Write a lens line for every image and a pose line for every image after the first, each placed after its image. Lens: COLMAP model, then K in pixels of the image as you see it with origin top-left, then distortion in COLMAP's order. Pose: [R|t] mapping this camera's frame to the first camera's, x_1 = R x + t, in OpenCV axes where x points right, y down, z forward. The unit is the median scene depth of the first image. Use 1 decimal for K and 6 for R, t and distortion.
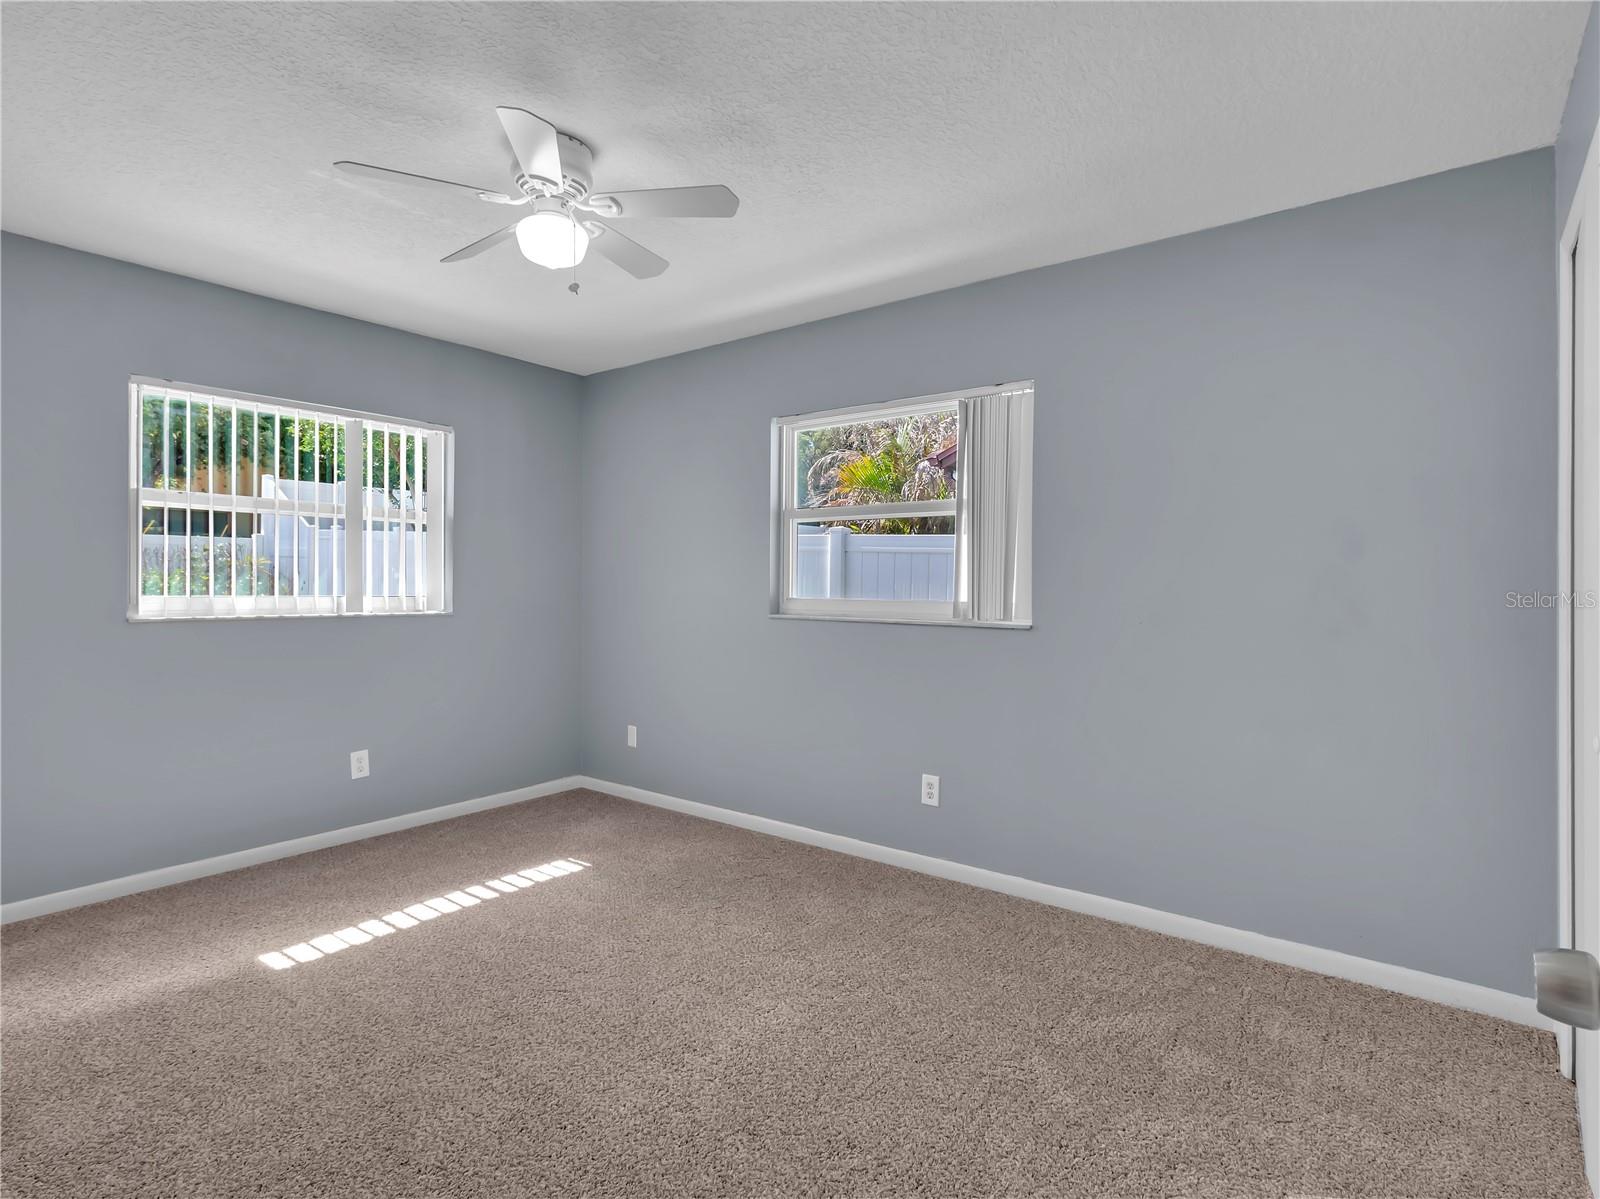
lens RADIAL K [[921.6, 0, 801.2], [0, 921.6, 585.7], [0, 0, 1]] dist [0.003207, 0.000193]
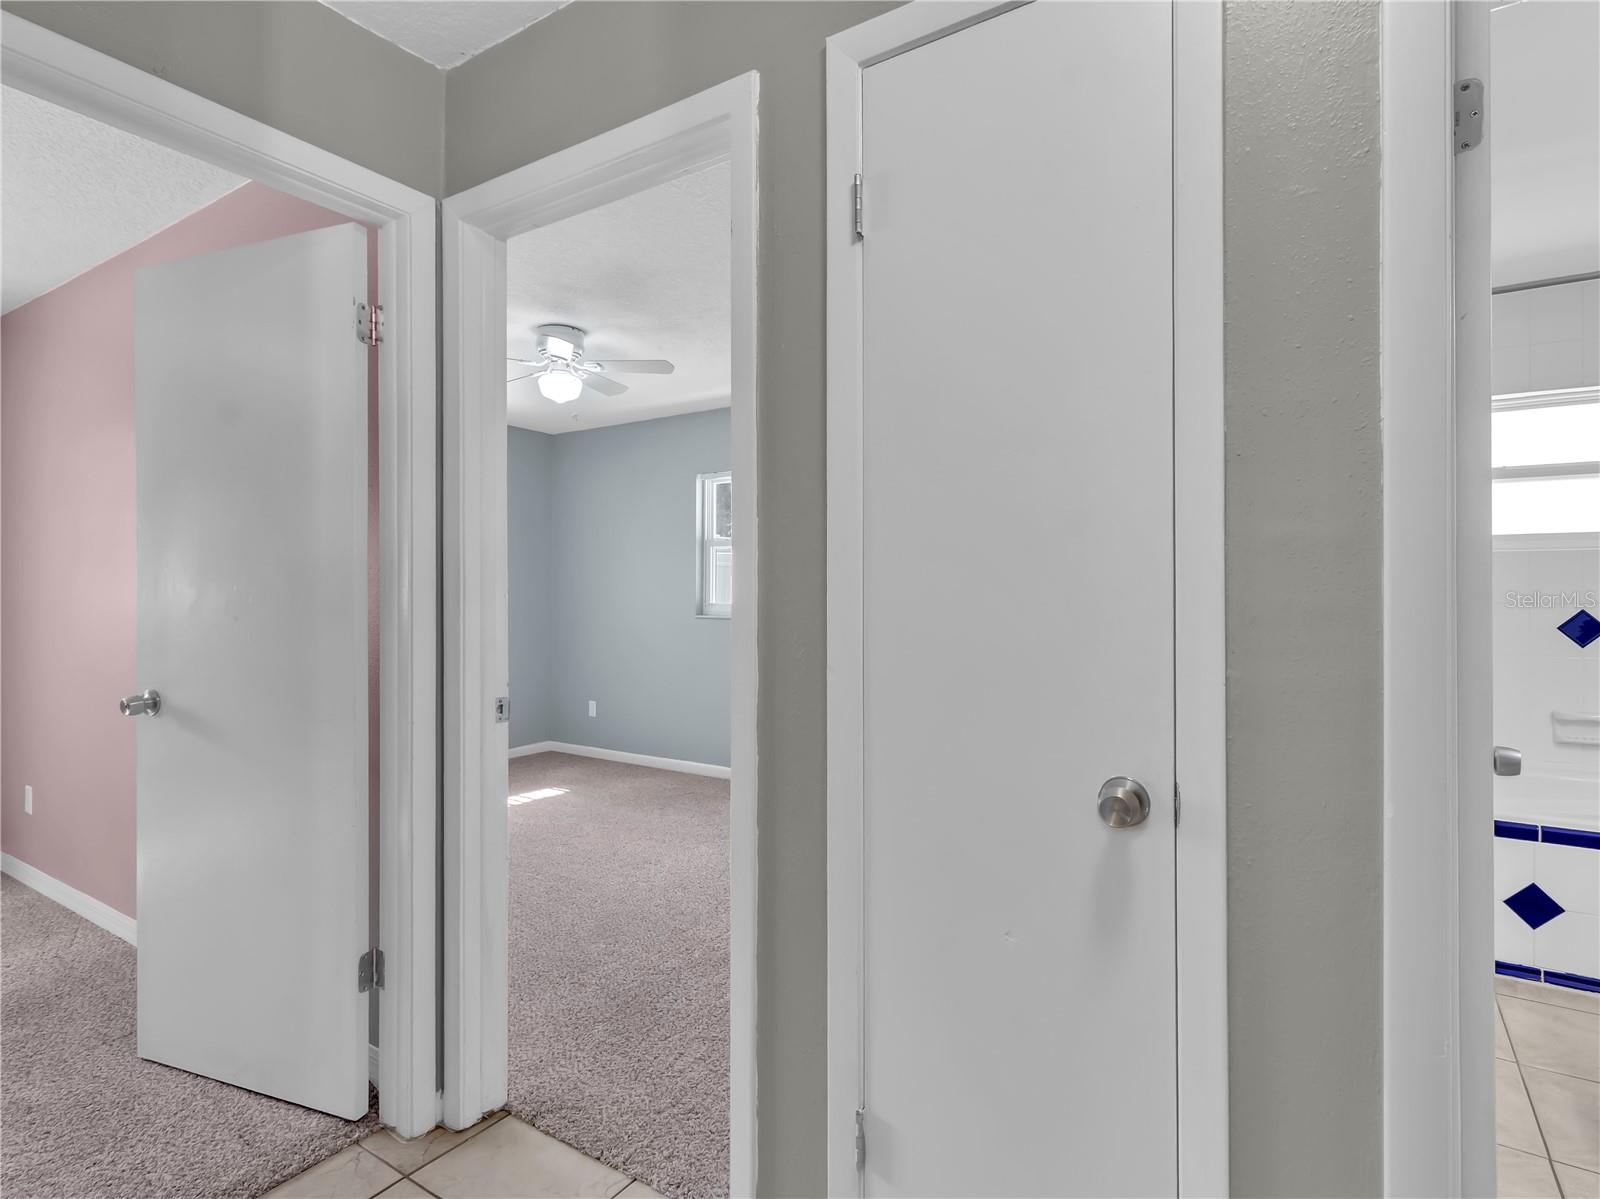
lens RADIAL K [[885.4, 0, 801.9], [0, 885.4, 617.5], [0, 0, 1]] dist [0.001993, 0.001192]
pose [[0.996818, -0.002788, 0.079665, 0.023687], [0.000826, 0.999696, 0.024639, 0.001760], [-0.079709, -0.024495, 0.996517, -0.433963]]
